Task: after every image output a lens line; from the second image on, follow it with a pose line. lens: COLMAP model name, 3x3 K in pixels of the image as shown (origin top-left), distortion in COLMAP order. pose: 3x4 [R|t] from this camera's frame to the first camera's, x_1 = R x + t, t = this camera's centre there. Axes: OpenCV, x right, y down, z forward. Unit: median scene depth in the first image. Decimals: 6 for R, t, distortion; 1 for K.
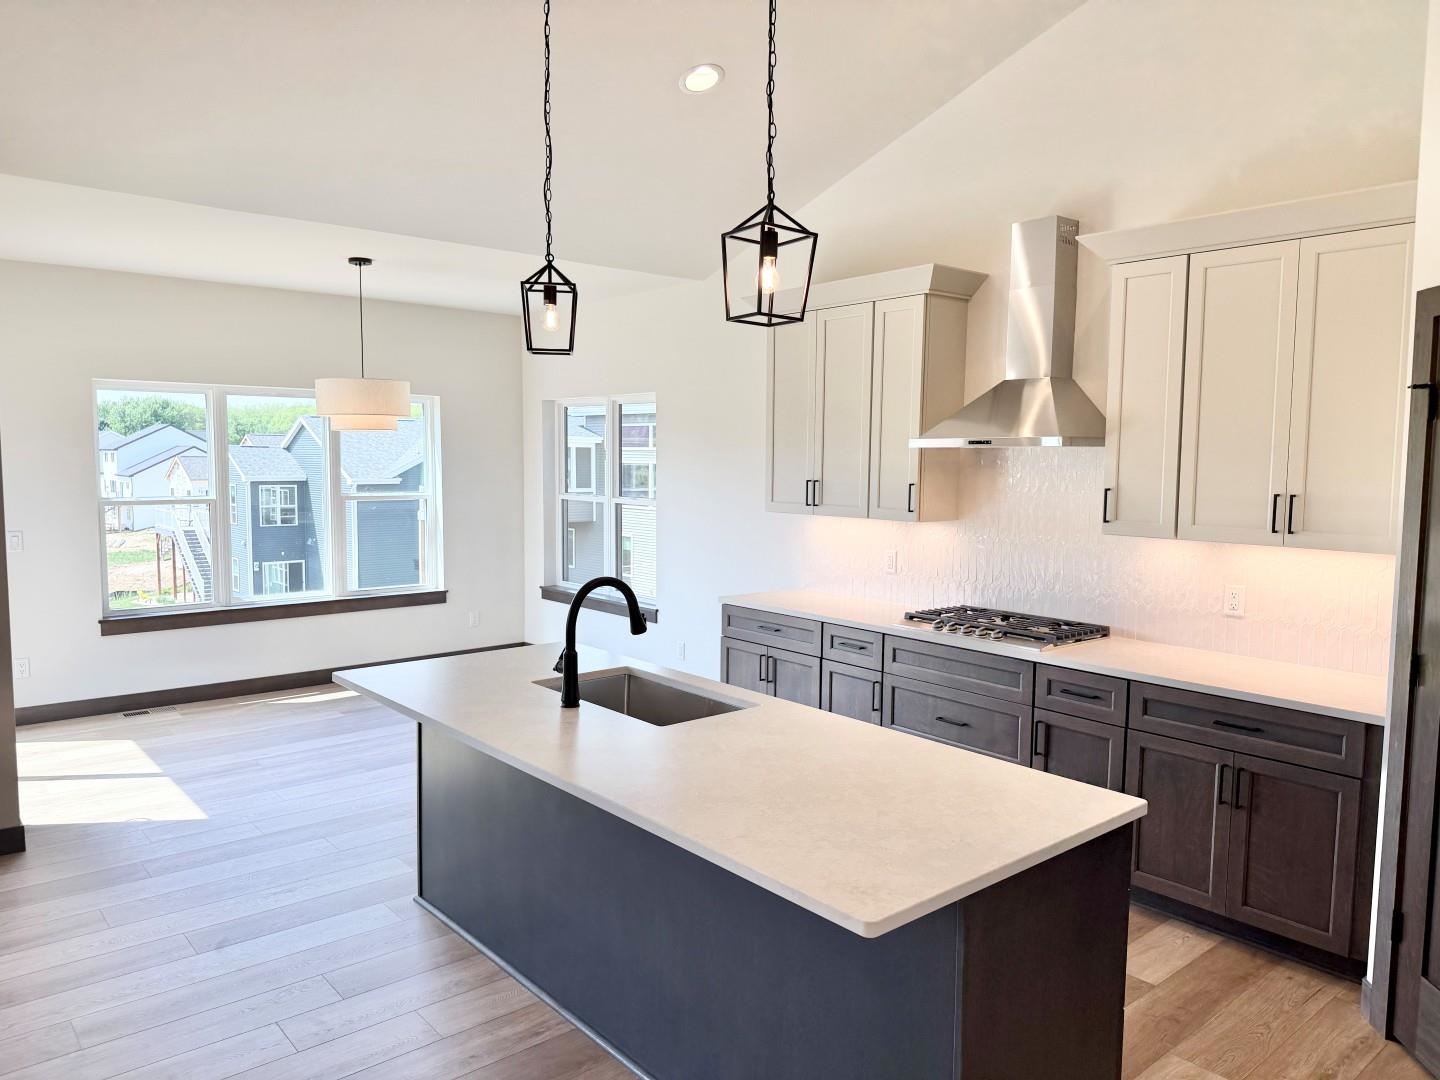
lens RADIAL K [[1009.7, 0, 726.8], [0, 1009.7, 538.0], [0, 0, 1]] dist [0.064598, -0.082306]
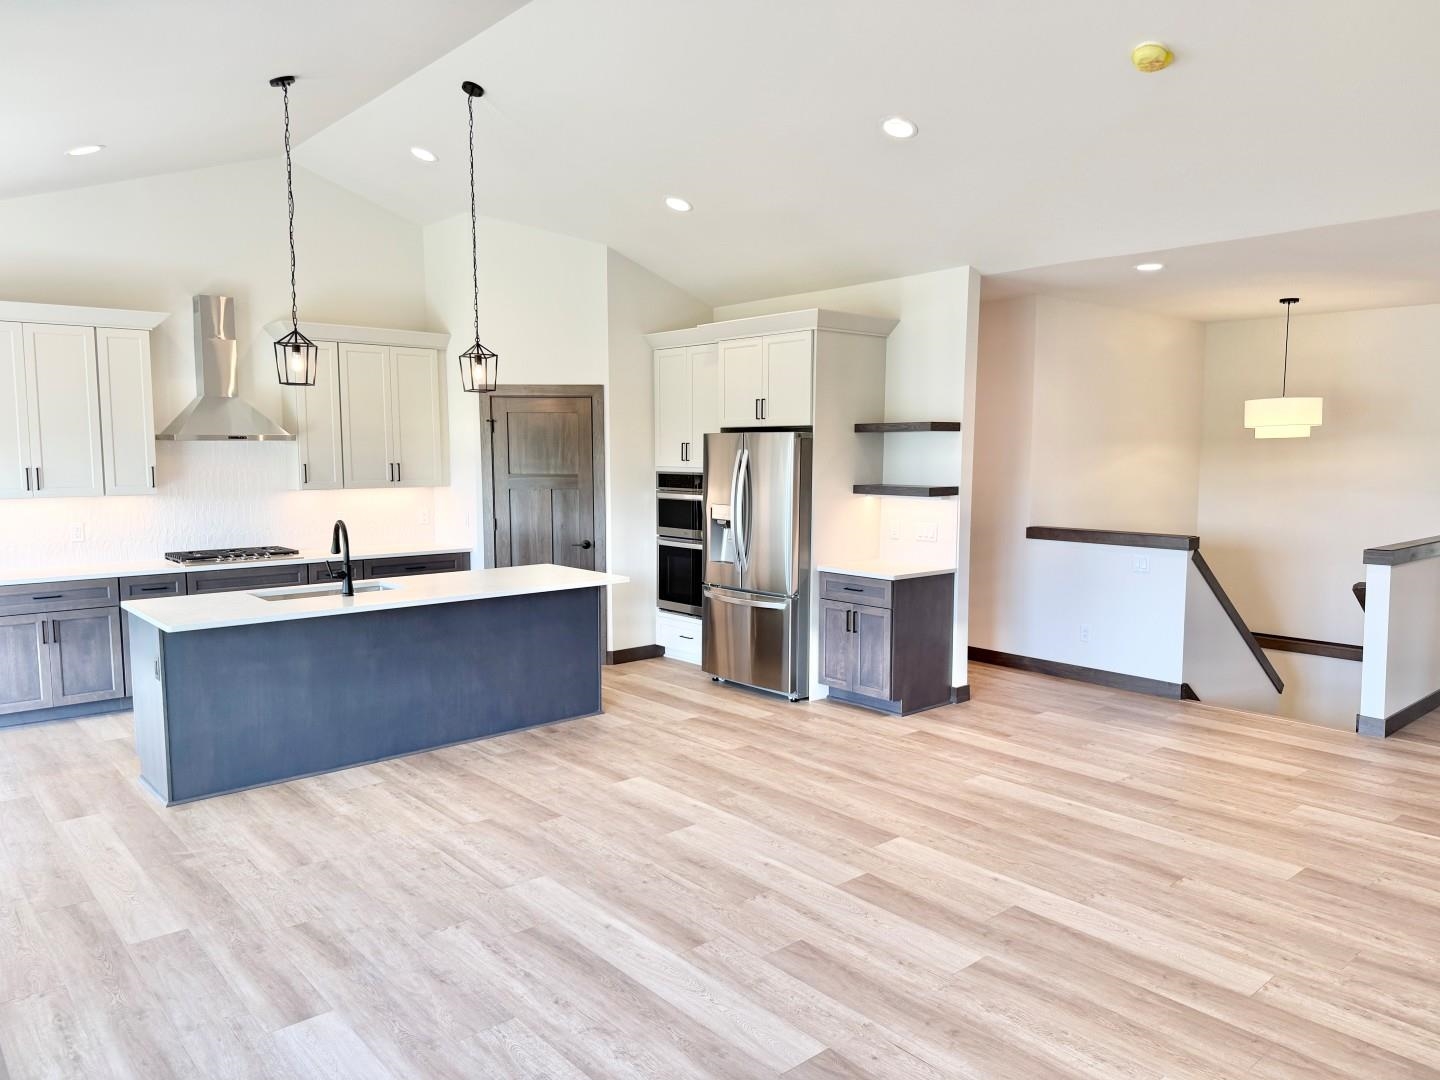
lens RADIAL K [[1009.7, 0, 720.3], [0, 1009.7, 542.6], [0, 0, 1]] dist [0.064598, -0.082306]
pose [[-0.003877, -0.105681, 0.994393, -1.272725], [0.082394, 0.990985, 0.105640, -0.036675], [-0.996592, 0.082342, 0.004865, 0.243244]]
